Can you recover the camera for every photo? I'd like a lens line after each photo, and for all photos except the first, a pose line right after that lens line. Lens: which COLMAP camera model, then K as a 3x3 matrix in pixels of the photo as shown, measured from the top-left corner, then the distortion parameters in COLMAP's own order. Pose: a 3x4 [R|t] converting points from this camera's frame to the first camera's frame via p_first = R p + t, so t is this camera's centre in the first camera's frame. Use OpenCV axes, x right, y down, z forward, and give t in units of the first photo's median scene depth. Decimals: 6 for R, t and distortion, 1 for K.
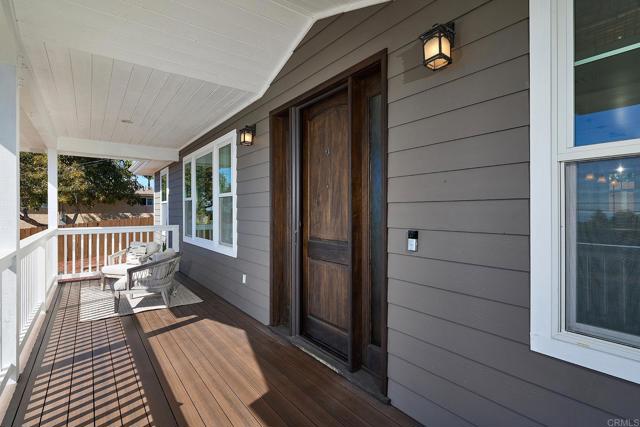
lens RADIAL K [[312.1, 0, 319.5], [0, 312.1, 212.8], [0, 0, 1]] dist [0.000429, 0.000006]
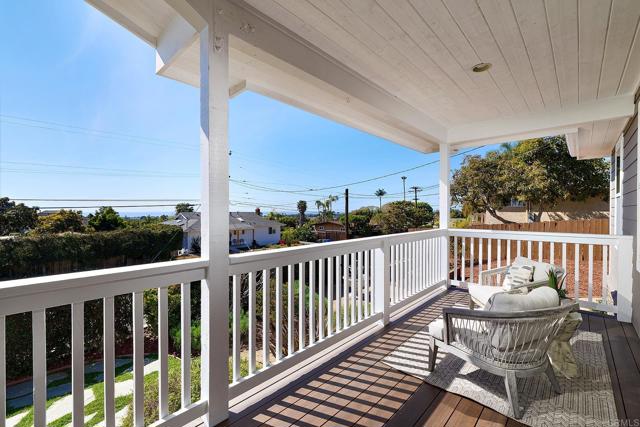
lens RADIAL K [[274.3, 0, 319.1], [0, 274.3, 214.1], [0, 0, 1]] dist [-0.000573, 0.000020]
pose [[0.170726, 0.016811, -0.985175, -0.071917], [-0.005031, 0.999856, 0.016190, -0.003211], [0.985306, 0.002193, 0.170786, 0.336407]]
